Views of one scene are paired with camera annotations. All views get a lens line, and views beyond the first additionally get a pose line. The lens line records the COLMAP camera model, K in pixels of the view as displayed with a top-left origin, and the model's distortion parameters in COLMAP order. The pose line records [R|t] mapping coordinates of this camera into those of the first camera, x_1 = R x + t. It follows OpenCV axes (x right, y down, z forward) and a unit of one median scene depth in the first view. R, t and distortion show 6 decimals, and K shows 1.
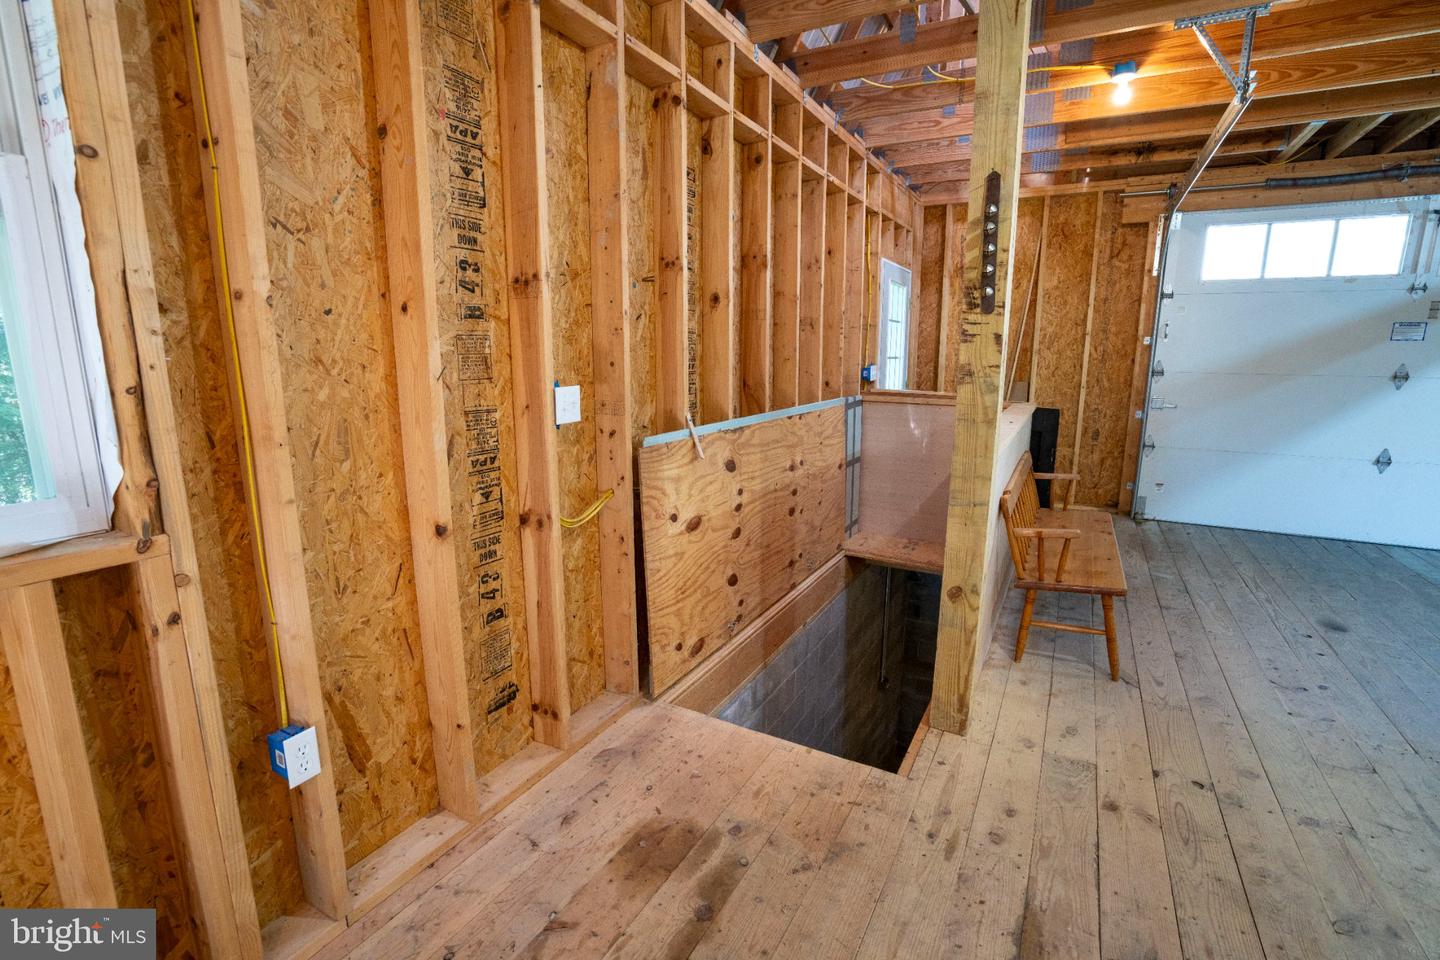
lens RADIAL K [[663.2, 0, 724.8], [0, 663.2, 477.5], [0, 0, 1]] dist [-0.041235, 0.008480]
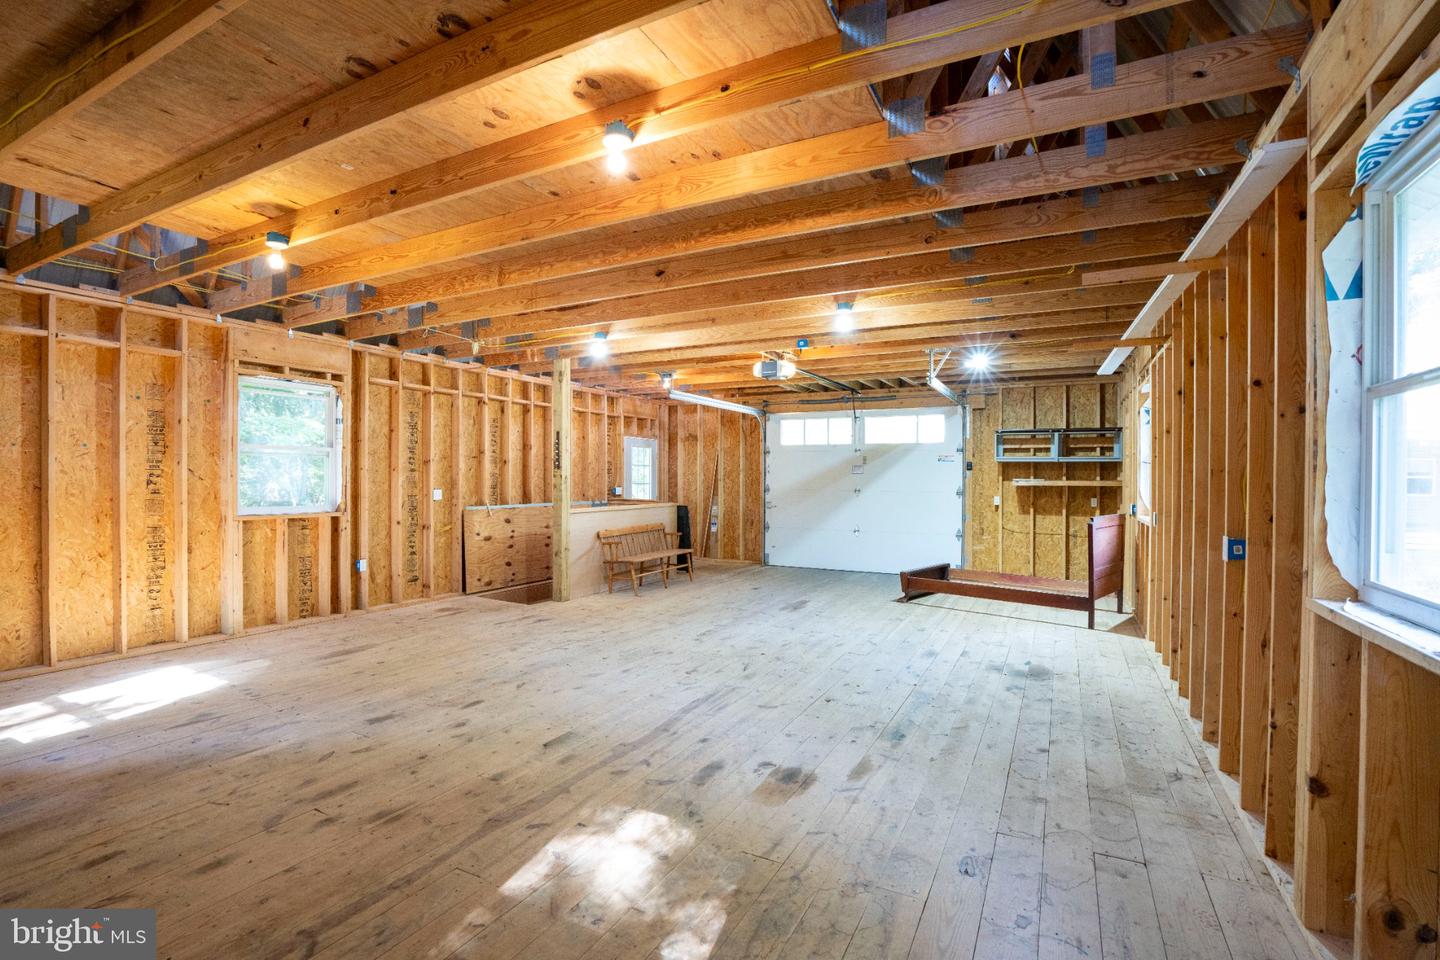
lens RADIAL K [[663.2, 0, 713.2], [0, 663.2, 485.0], [0, 0, 1]] dist [-0.041235, 0.008480]
pose [[0.999997, 0.001798, -0.001814, 1.197067], [-0.002095, 0.983638, -0.180144, 0.454112], [0.001460, 0.180147, 0.983639, -2.390057]]
